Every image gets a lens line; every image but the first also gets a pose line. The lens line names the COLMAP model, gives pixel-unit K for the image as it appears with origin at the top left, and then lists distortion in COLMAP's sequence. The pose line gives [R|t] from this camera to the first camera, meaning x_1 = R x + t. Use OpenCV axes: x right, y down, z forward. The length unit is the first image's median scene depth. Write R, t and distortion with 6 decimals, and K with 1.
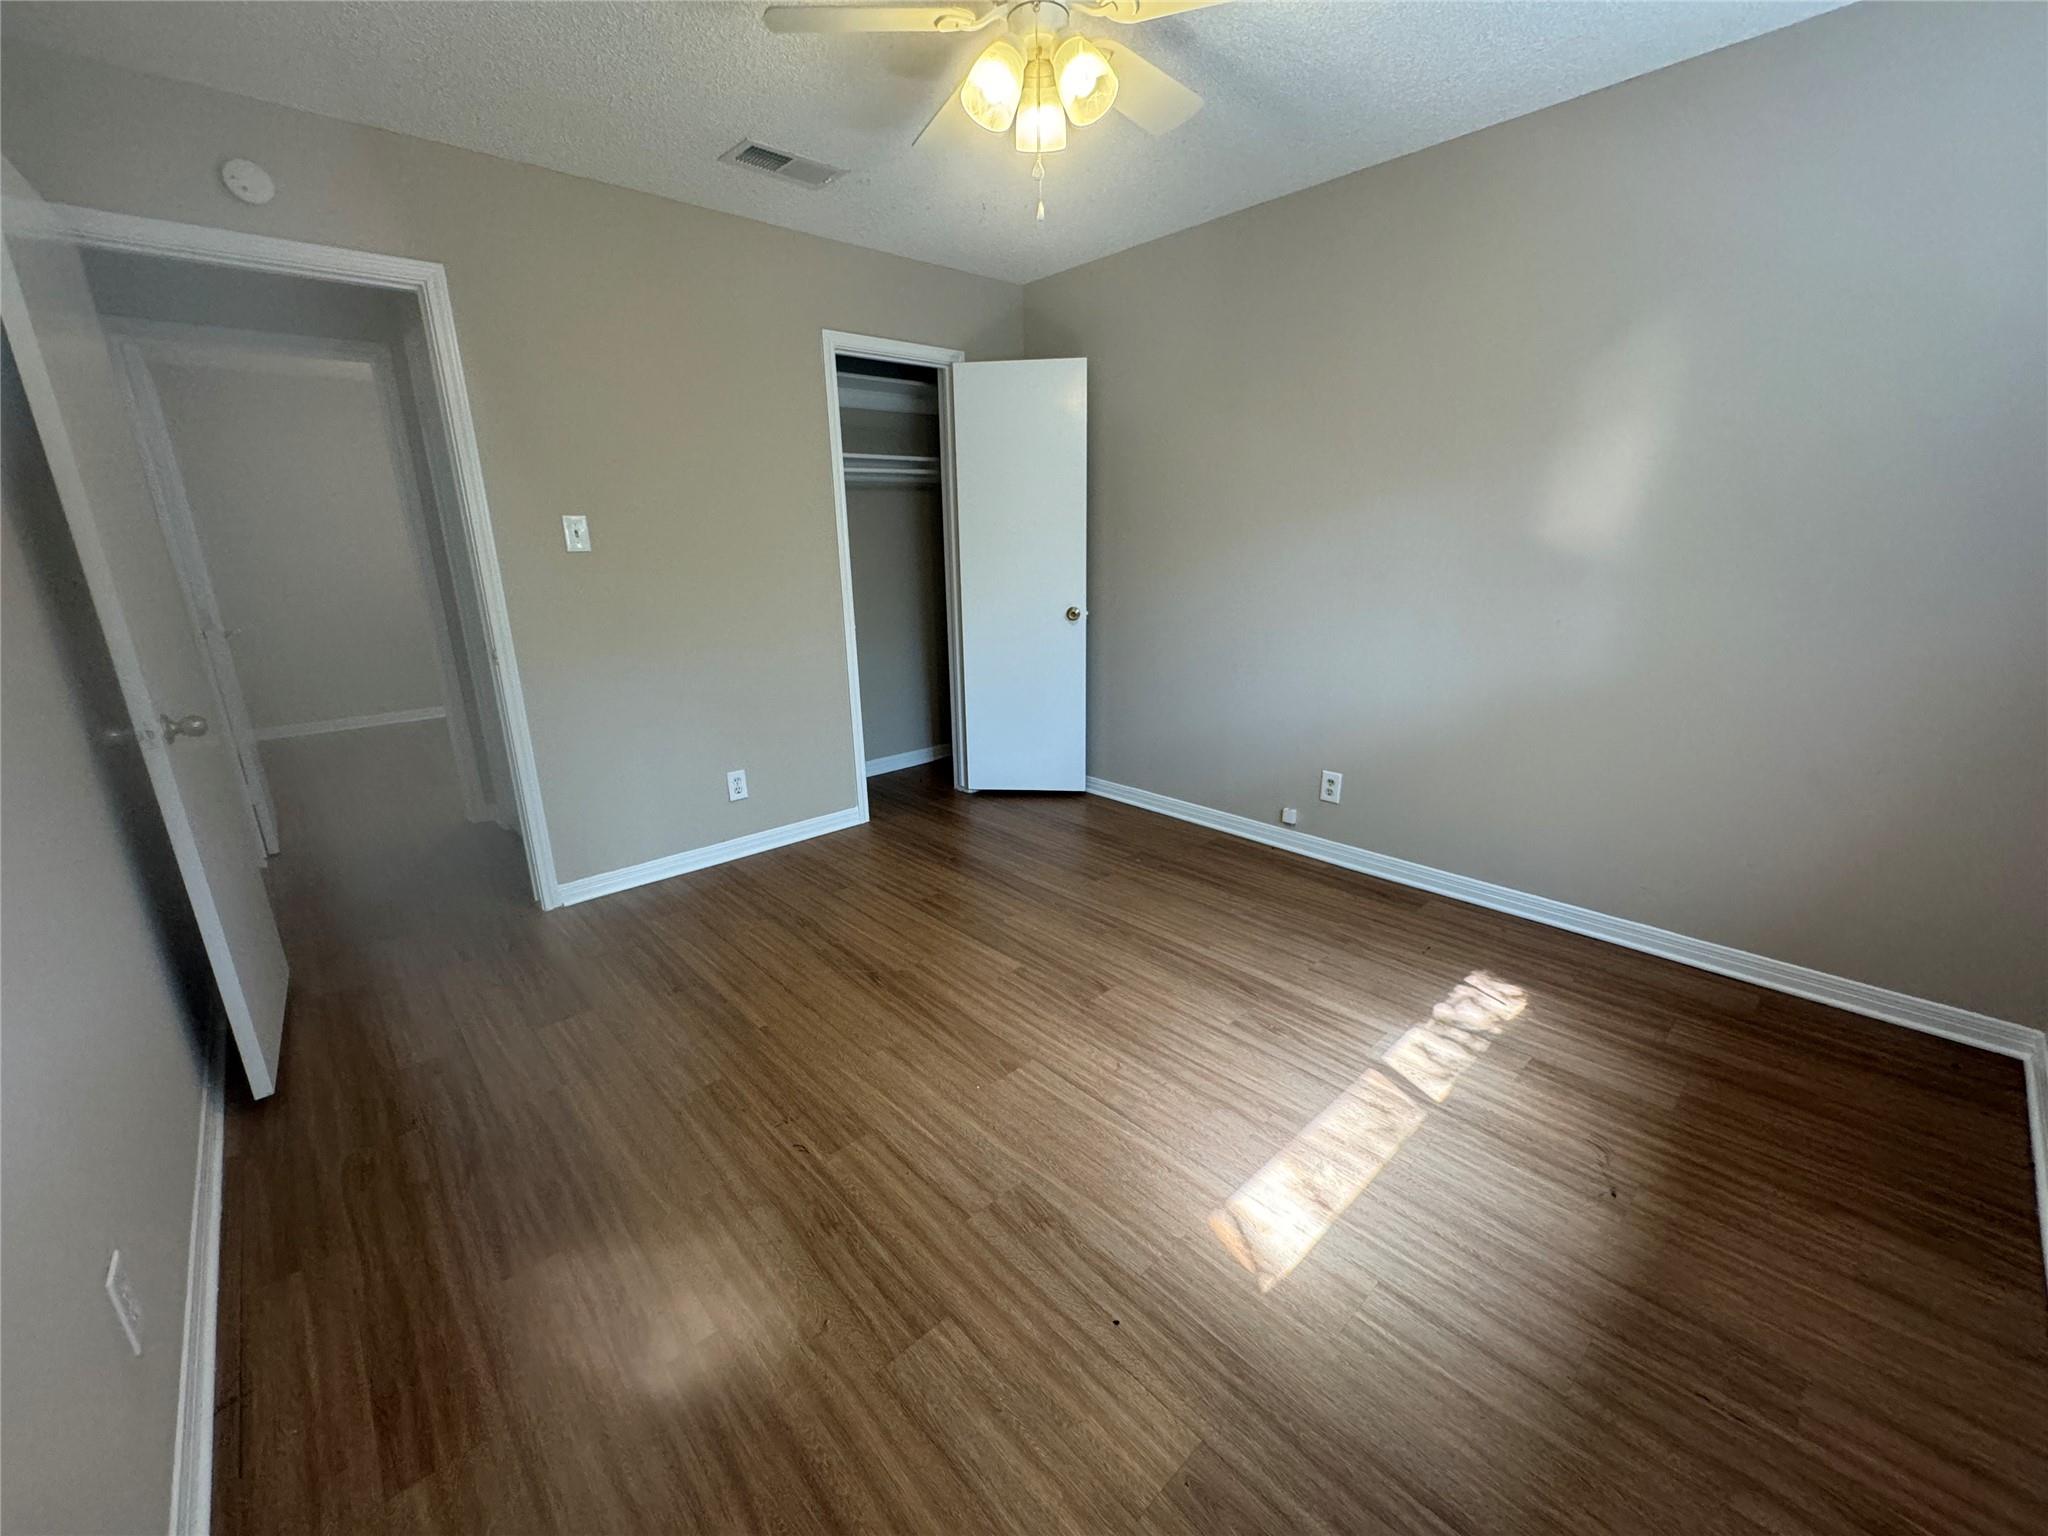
lens RADIAL K [[820.7, 0, 1022.1], [0, 820.7, 770.7], [0, 0, 1]] dist [-0.006070, 0.000146]
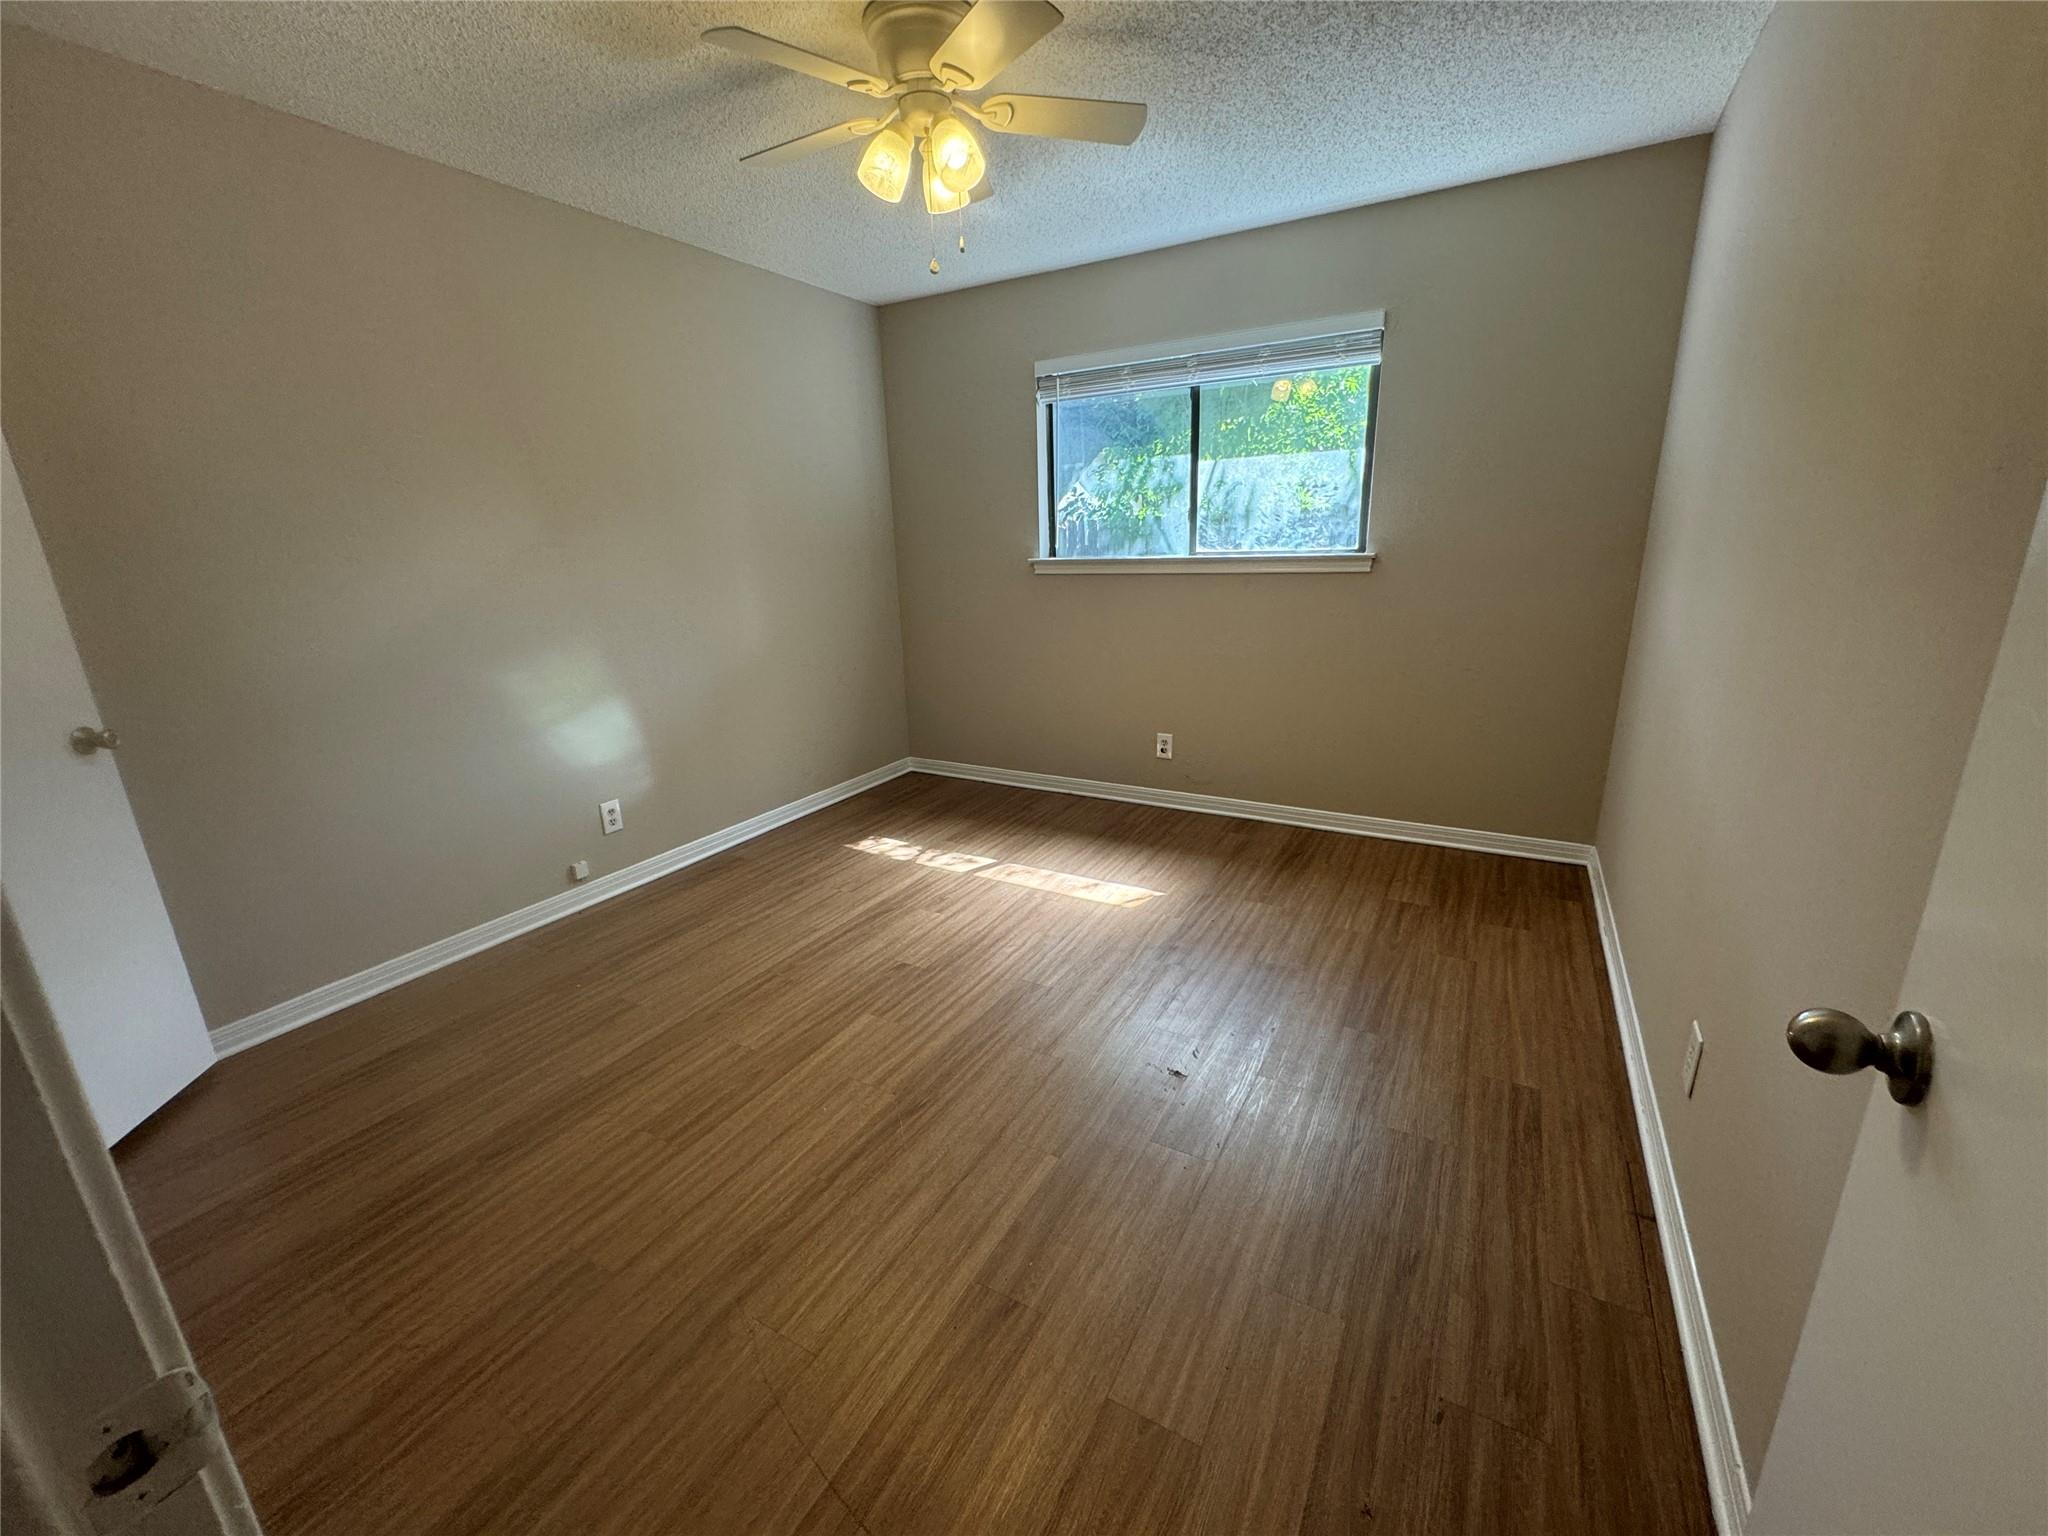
lens RADIAL K [[820.7, 0, 1022.1], [0, 820.7, 770.7], [0, 0, 1]] dist [-0.006070, 0.000146]
pose [[-0.300777, -0.234133, 0.924508, -0.928685], [0.301158, 0.896477, 0.325012, -0.280218], [-0.904896, 0.376179, -0.199129, 1.023481]]
